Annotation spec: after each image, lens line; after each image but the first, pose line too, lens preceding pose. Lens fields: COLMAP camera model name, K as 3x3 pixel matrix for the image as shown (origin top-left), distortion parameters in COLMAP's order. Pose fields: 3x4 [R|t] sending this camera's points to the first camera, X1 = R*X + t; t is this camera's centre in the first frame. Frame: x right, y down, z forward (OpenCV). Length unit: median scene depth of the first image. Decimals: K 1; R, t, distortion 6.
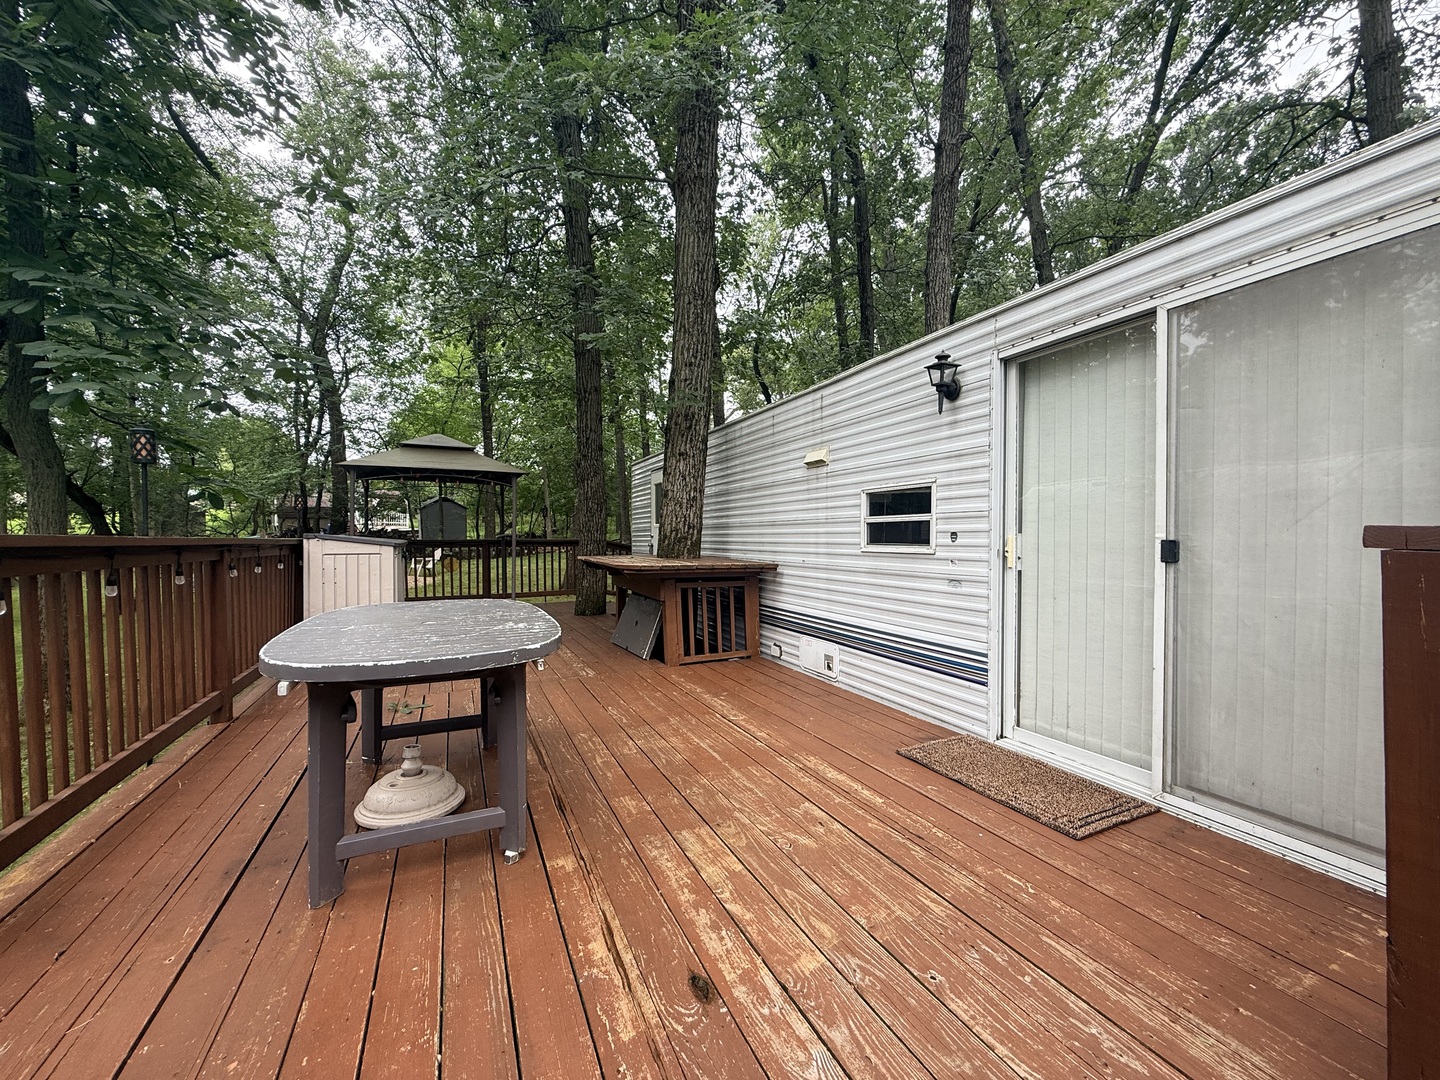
lens RADIAL K [[574.5, 0, 716.0], [0, 574.5, 540.6], [0, 0, 1]] dist [-0.001359, 0.001001]
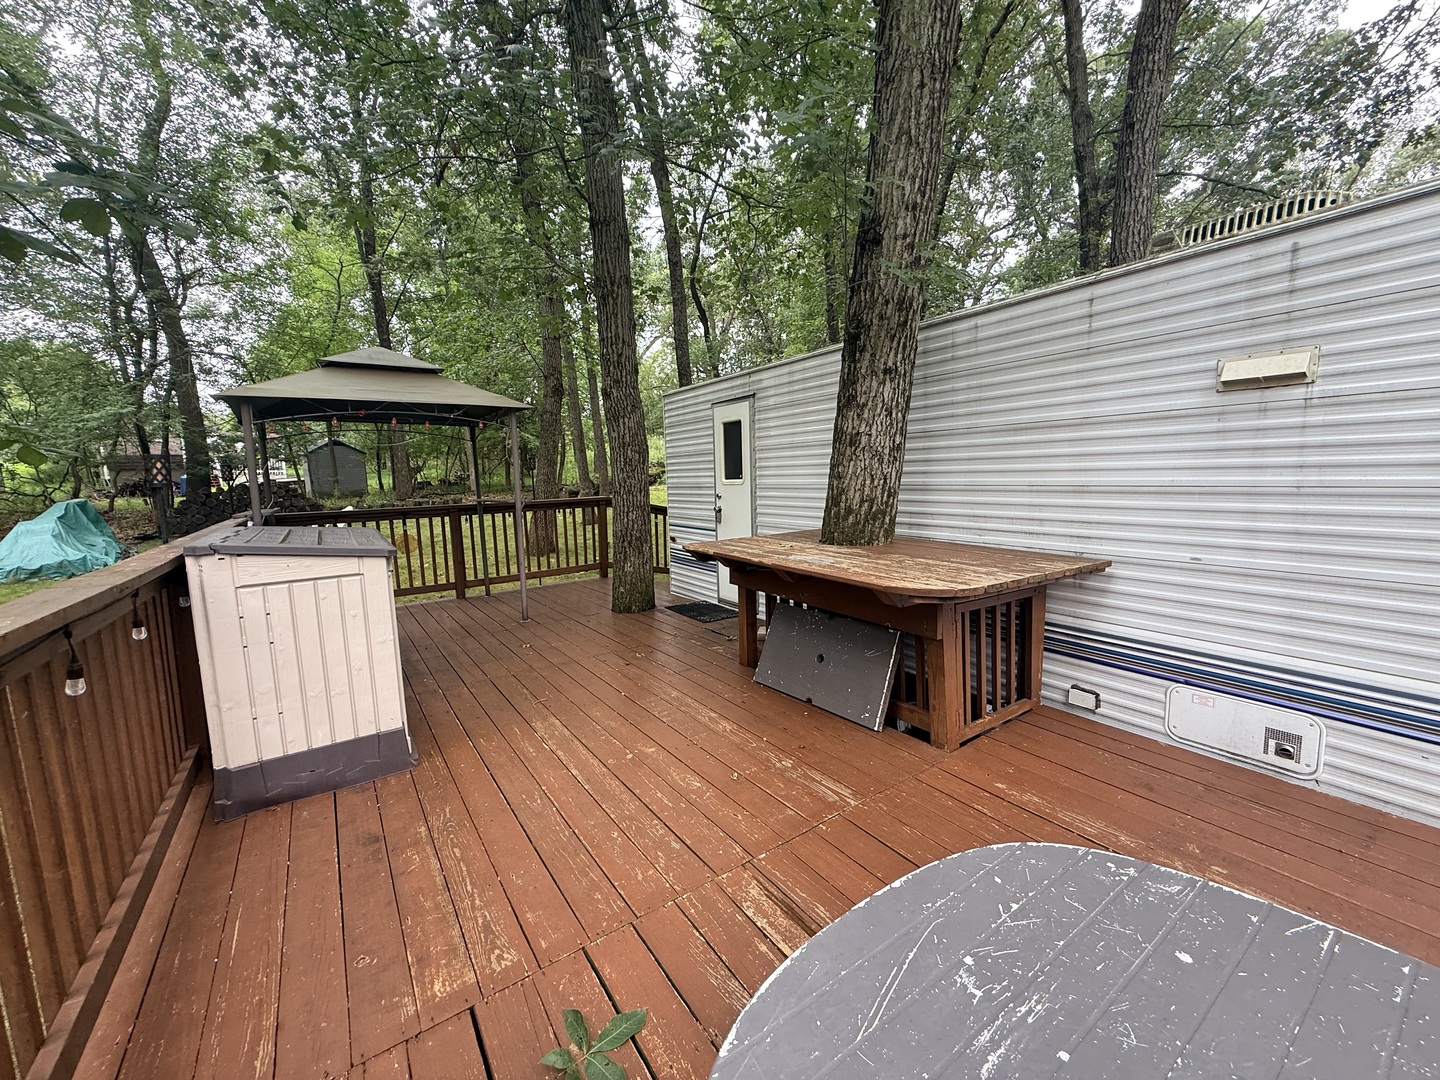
lens RADIAL K [[574.5, 0, 716.0], [0, 574.5, 540.6], [0, 0, 1]] dist [-0.001359, 0.001001]
pose [[0.987253, -0.045420, 0.152542, -0.326773], [0.028227, 0.993189, 0.113041, -0.049073], [-0.156638, -0.107294, 0.981811, 0.428733]]
